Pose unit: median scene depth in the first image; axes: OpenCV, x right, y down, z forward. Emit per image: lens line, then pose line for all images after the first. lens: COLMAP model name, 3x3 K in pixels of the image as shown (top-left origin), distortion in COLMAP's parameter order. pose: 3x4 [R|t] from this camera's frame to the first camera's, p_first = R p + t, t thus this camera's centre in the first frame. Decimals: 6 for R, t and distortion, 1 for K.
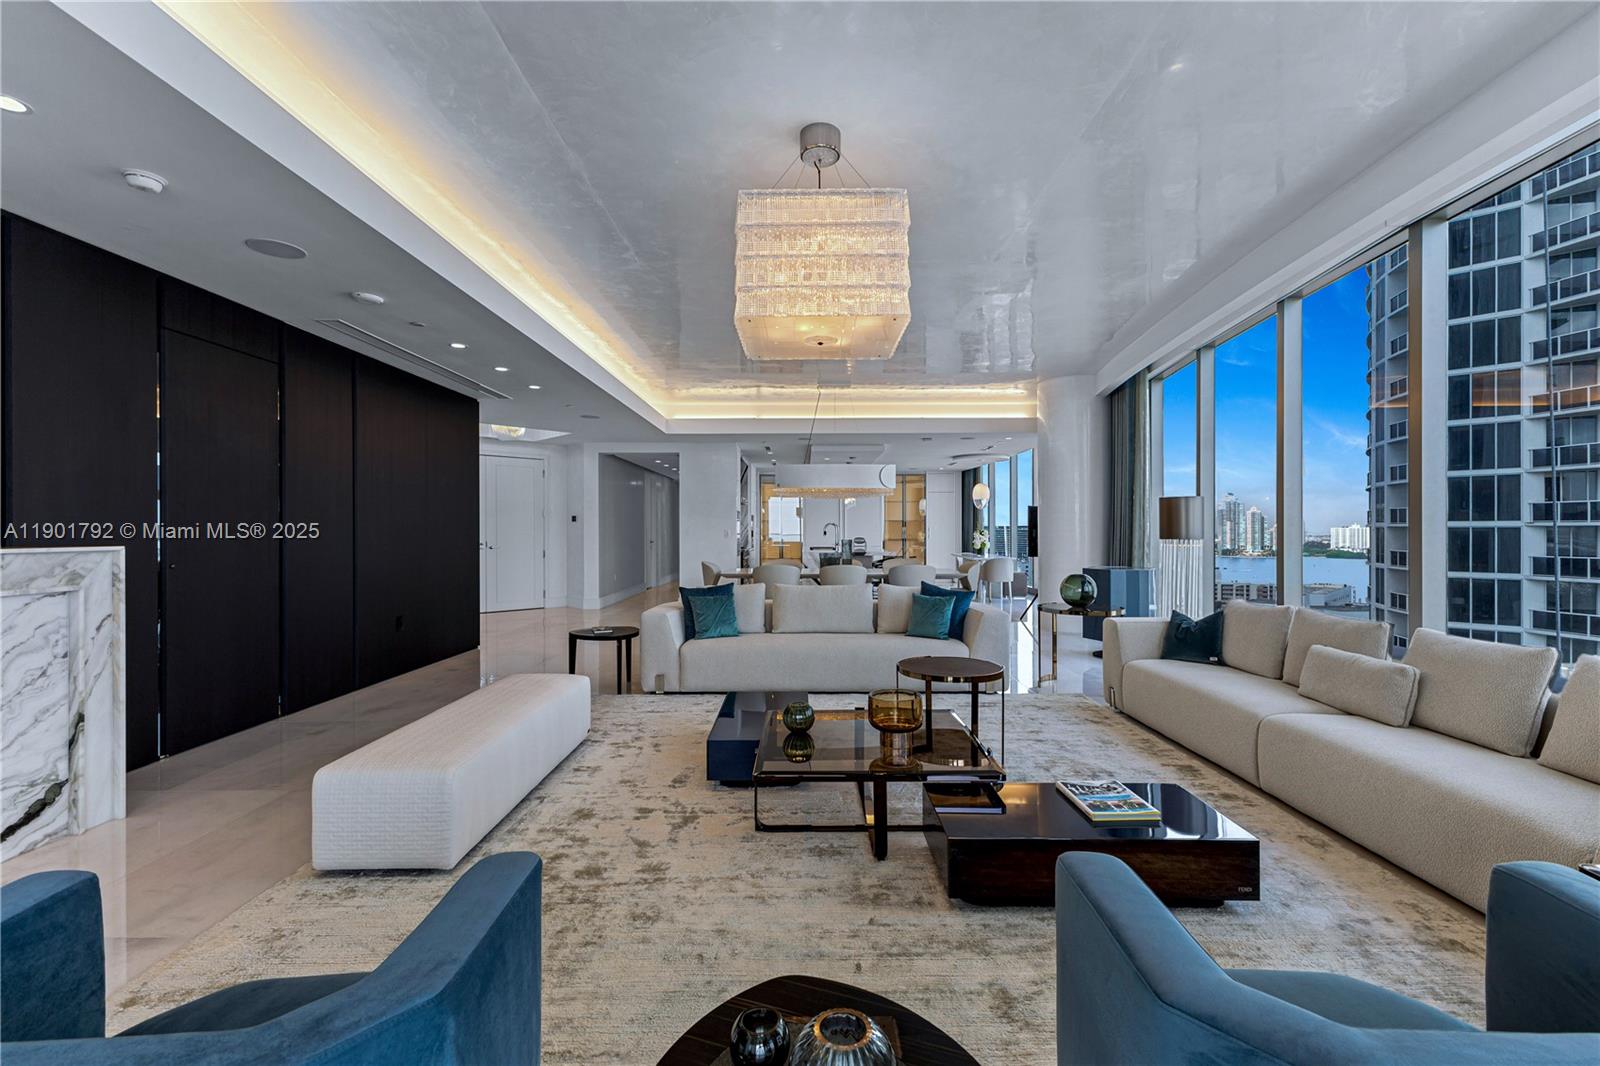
lens RADIAL K [[681.5, 0, 795.7], [0, 681.5, 530.7], [0, 0, 1]] dist [0.009996, -0.001060]
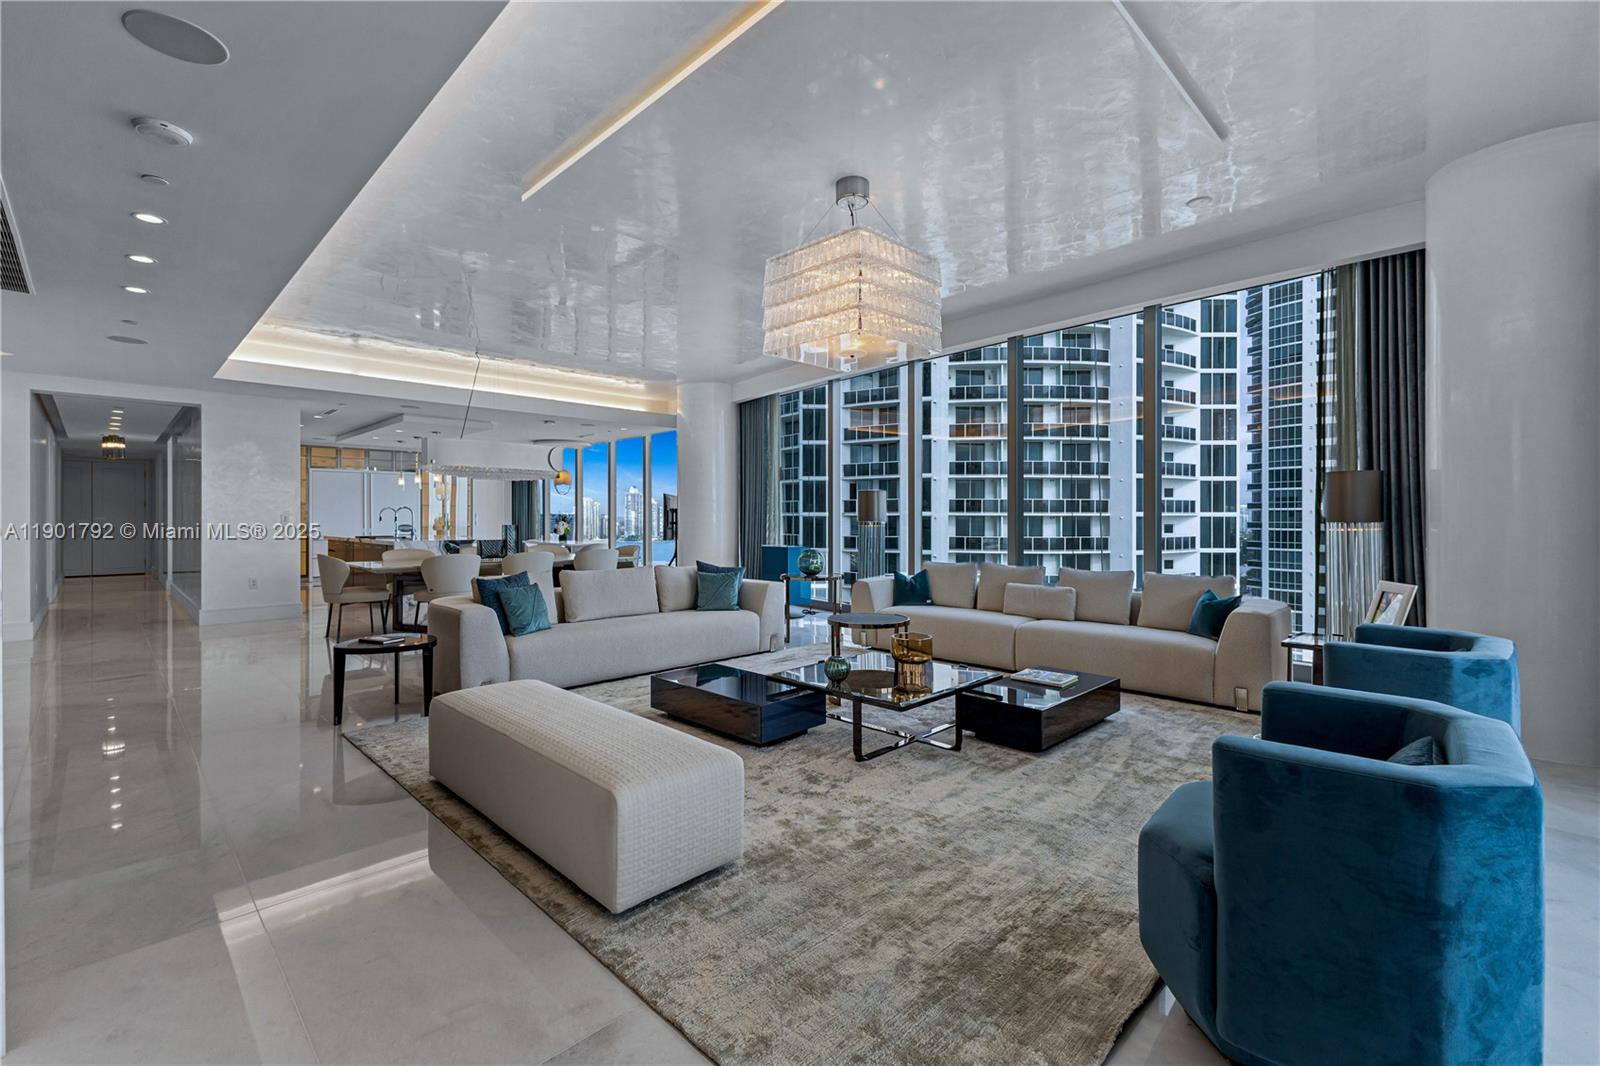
lens RADIAL K [[681.5, 0, 787.9], [0, 681.5, 531.9], [0, 0, 1]] dist [0.009996, -0.001060]
pose [[0.720968, -0.012284, 0.692859, -0.379199], [-0.001376, 0.999816, 0.019158, 0.005421], [-0.692967, -0.014766, 0.720818, 0.090833]]
